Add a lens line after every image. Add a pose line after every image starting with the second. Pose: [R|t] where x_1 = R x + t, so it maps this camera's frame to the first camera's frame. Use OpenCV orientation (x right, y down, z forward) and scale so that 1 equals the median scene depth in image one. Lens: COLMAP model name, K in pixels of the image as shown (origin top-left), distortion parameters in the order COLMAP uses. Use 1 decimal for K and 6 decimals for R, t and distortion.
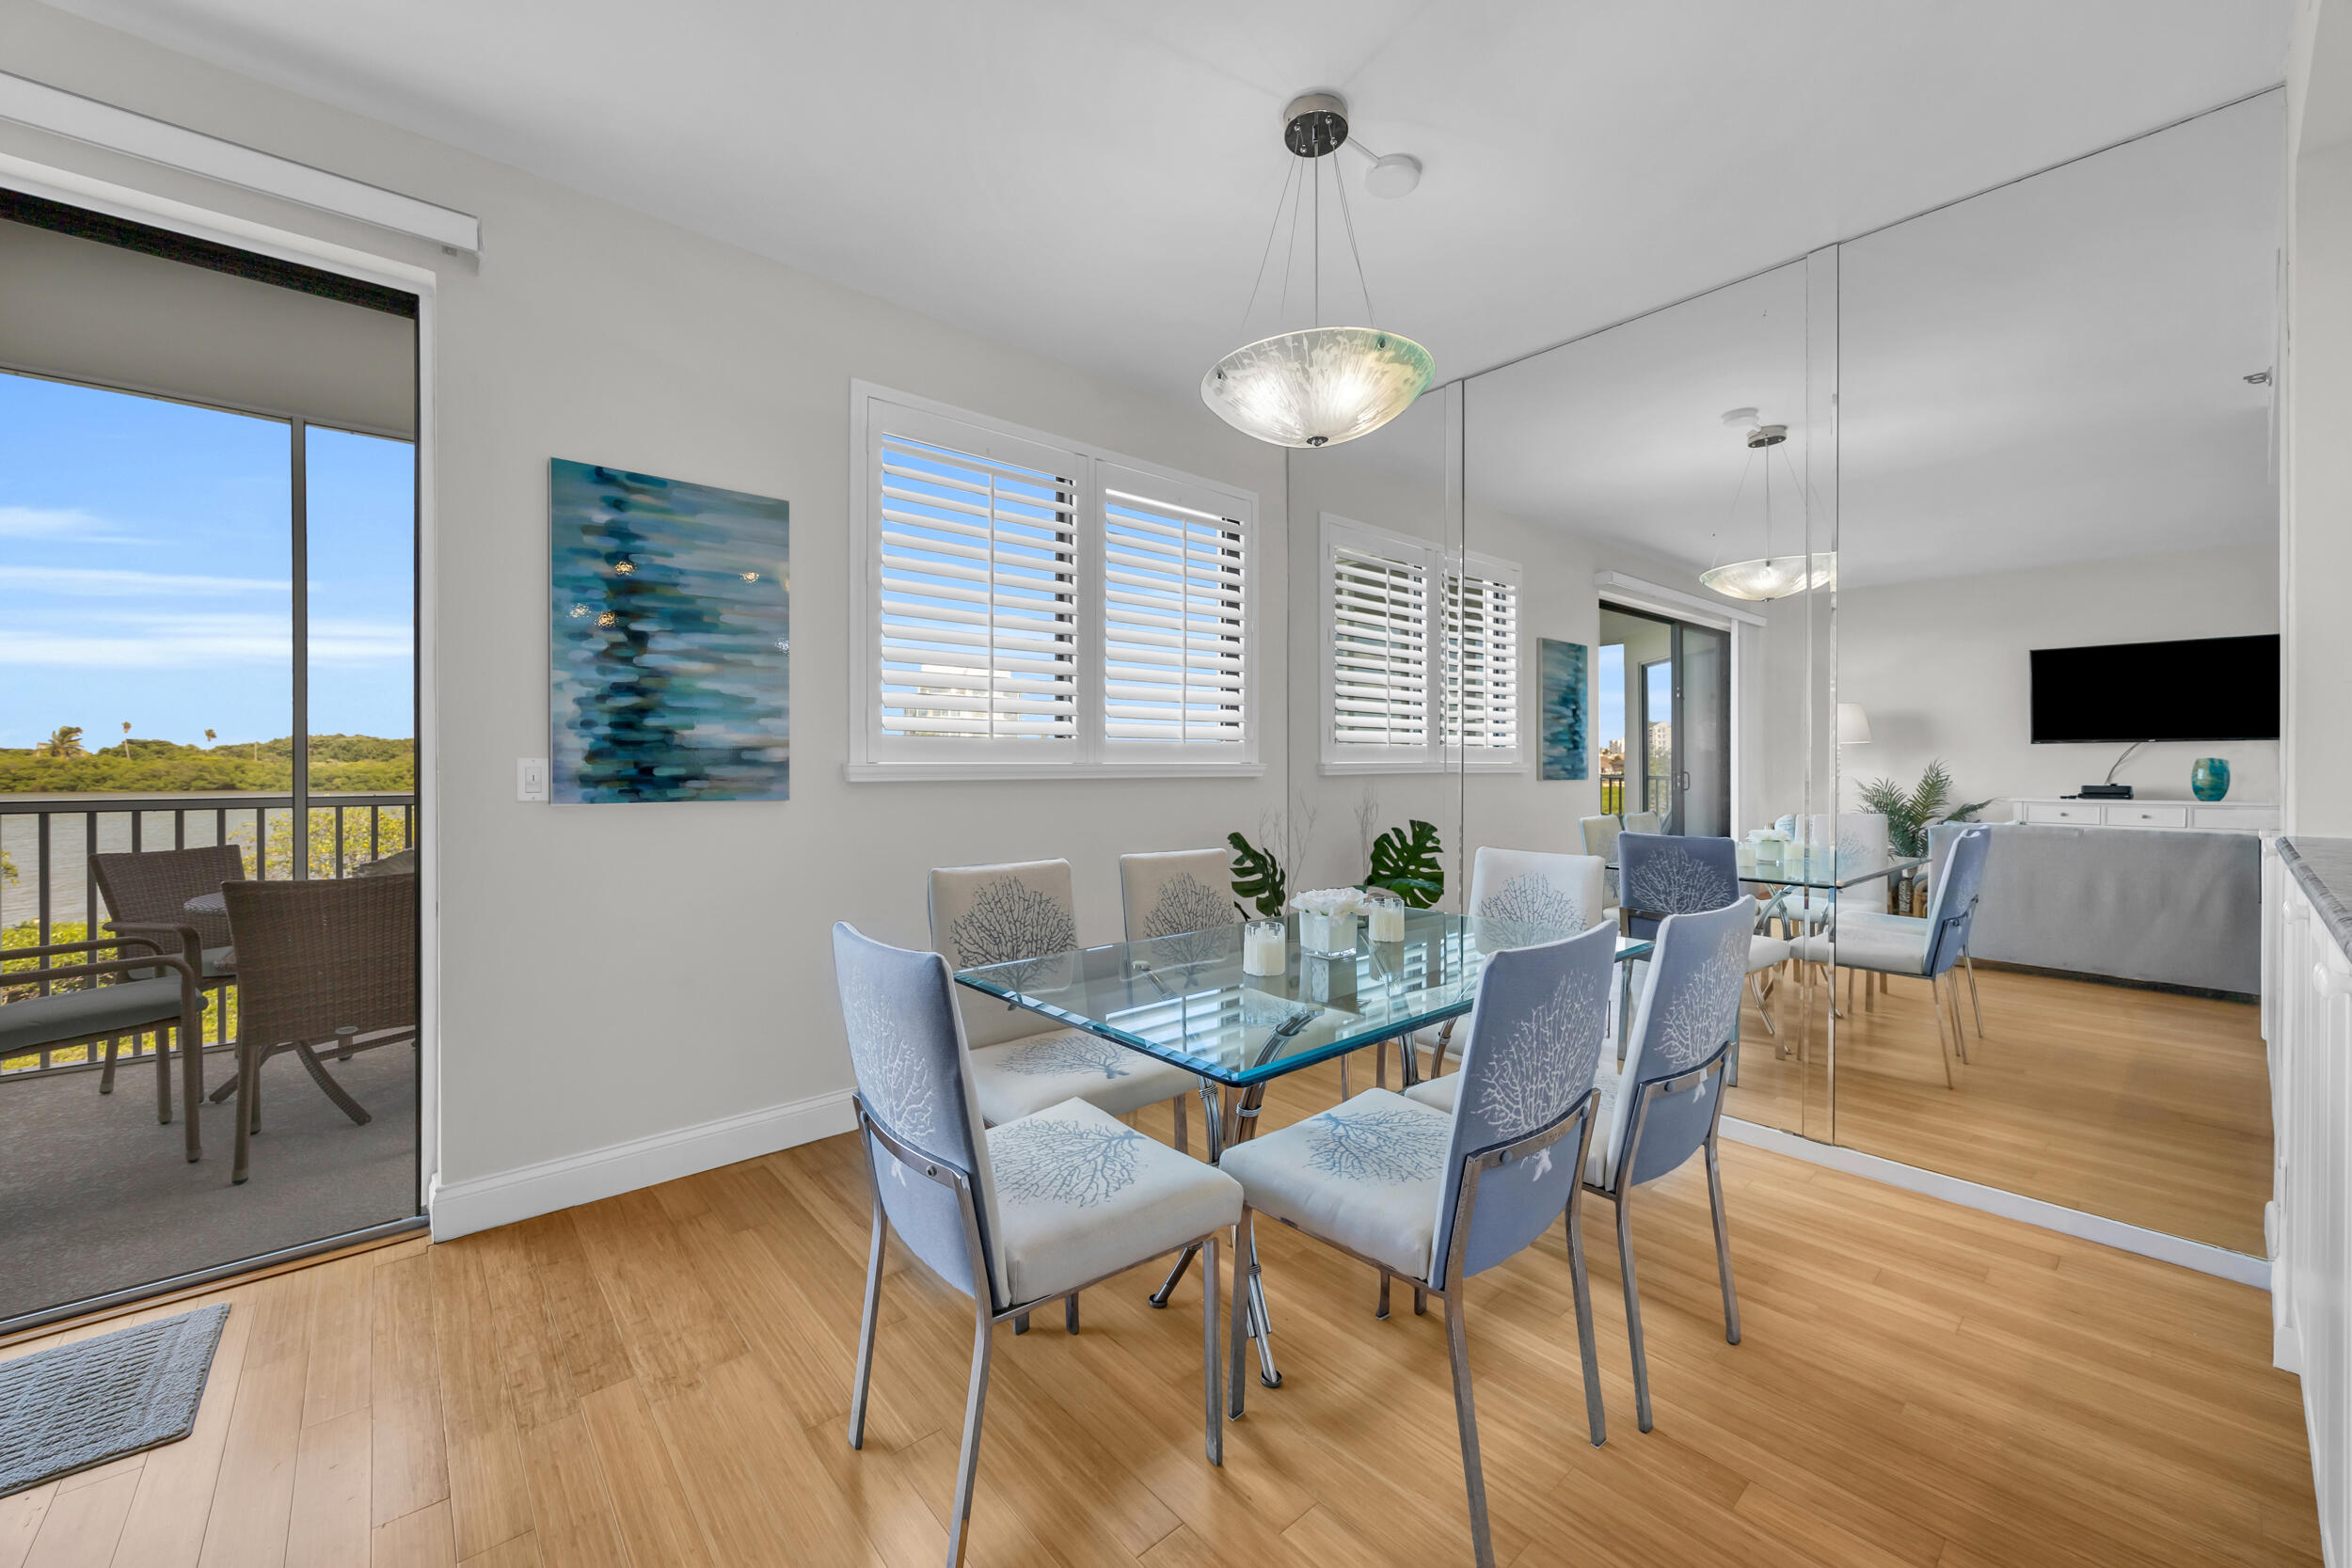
lens RADIAL K [[901.2, 0, 1168.8], [0, 901.2, 767.3], [0, 0, 1]] dist [-0.000222, 0.000212]
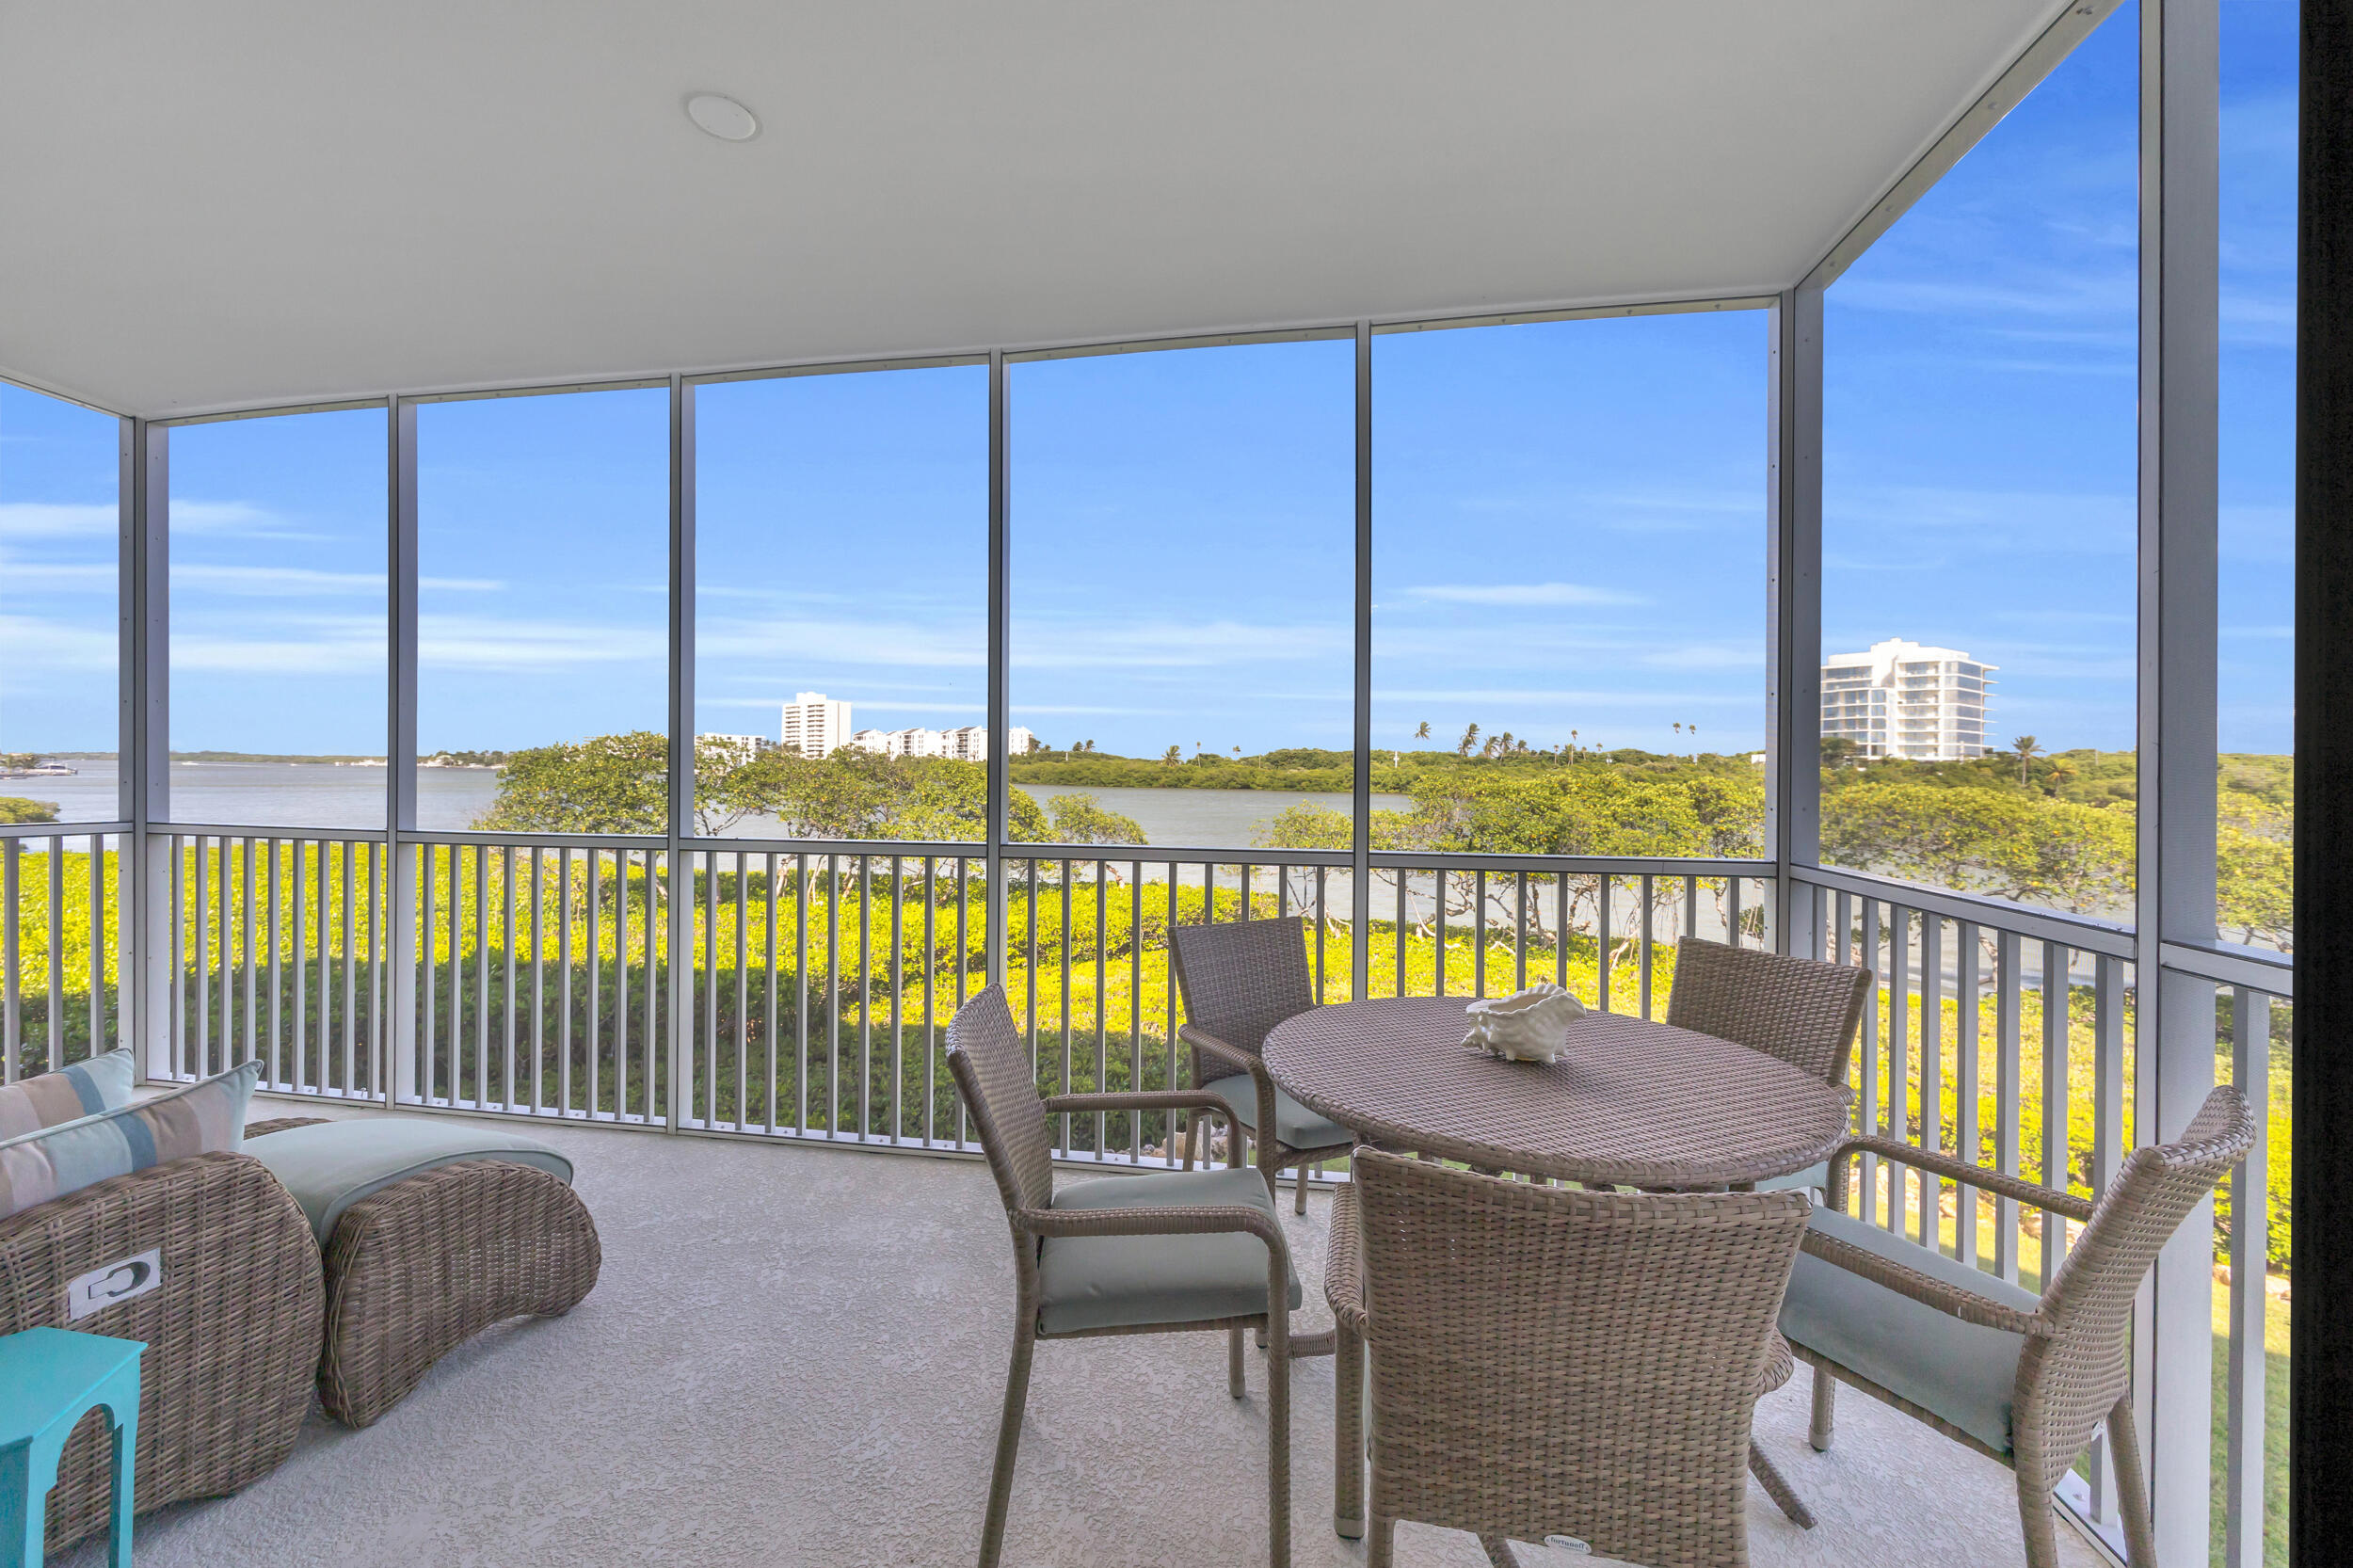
lens RADIAL K [[926.3, 0, 1174.9], [0, 926.3, 769.6], [0, 0, 1]] dist [0.001869, 0.000374]
pose [[0.634397, 0.003556, -0.773000, -0.497553], [-0.009171, 0.999954, -0.002928, -0.030788], [0.772953, 0.008947, 0.634400, 0.426174]]
